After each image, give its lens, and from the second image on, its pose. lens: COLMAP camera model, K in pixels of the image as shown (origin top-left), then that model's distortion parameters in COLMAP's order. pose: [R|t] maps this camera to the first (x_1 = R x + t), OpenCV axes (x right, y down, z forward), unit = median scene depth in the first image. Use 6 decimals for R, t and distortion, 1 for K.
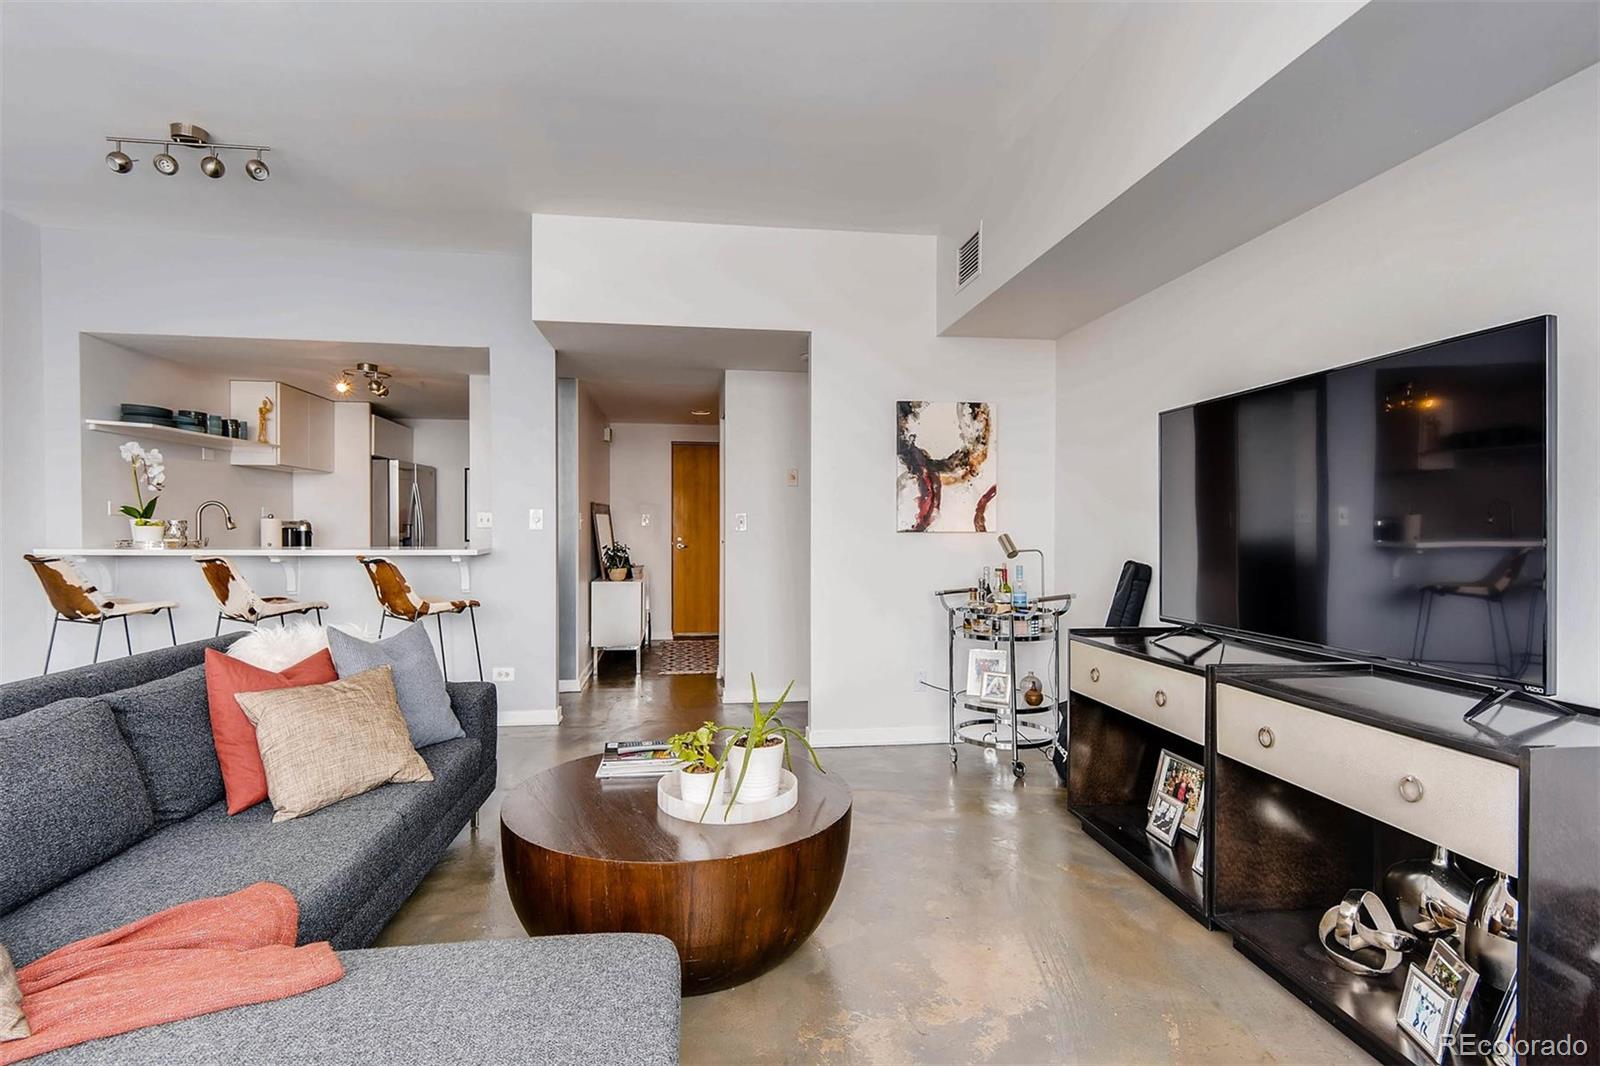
lens RADIAL K [[798.2, 0, 804.1], [0, 798.2, 530.3], [0, 0, 1]] dist [0.001951, -0.000006]
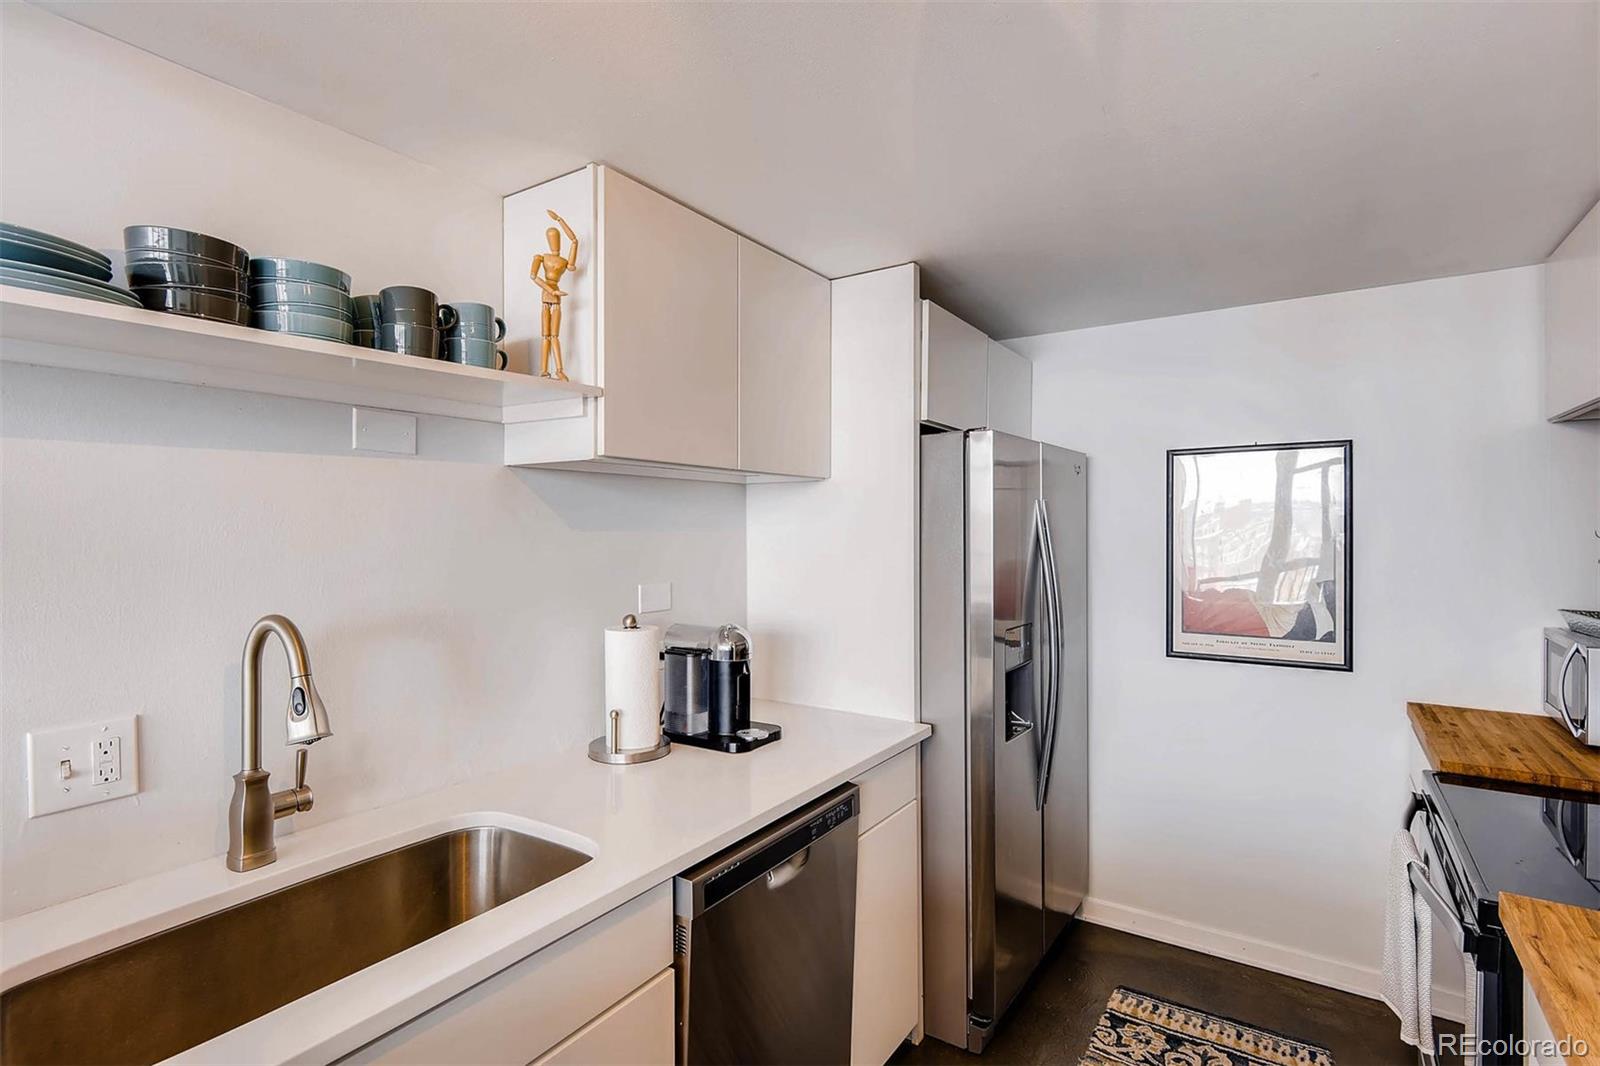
lens RADIAL K [[798.2, 0, 803.0], [0, 798.2, 532.8], [0, 0, 1]] dist [0.001951, -0.000006]
pose [[0.753917, -0.000749, -0.656969, -0.403635], [-0.000950, 0.999997, -0.002231, -0.052272], [0.656969, 0.002306, 0.753914, 0.806056]]
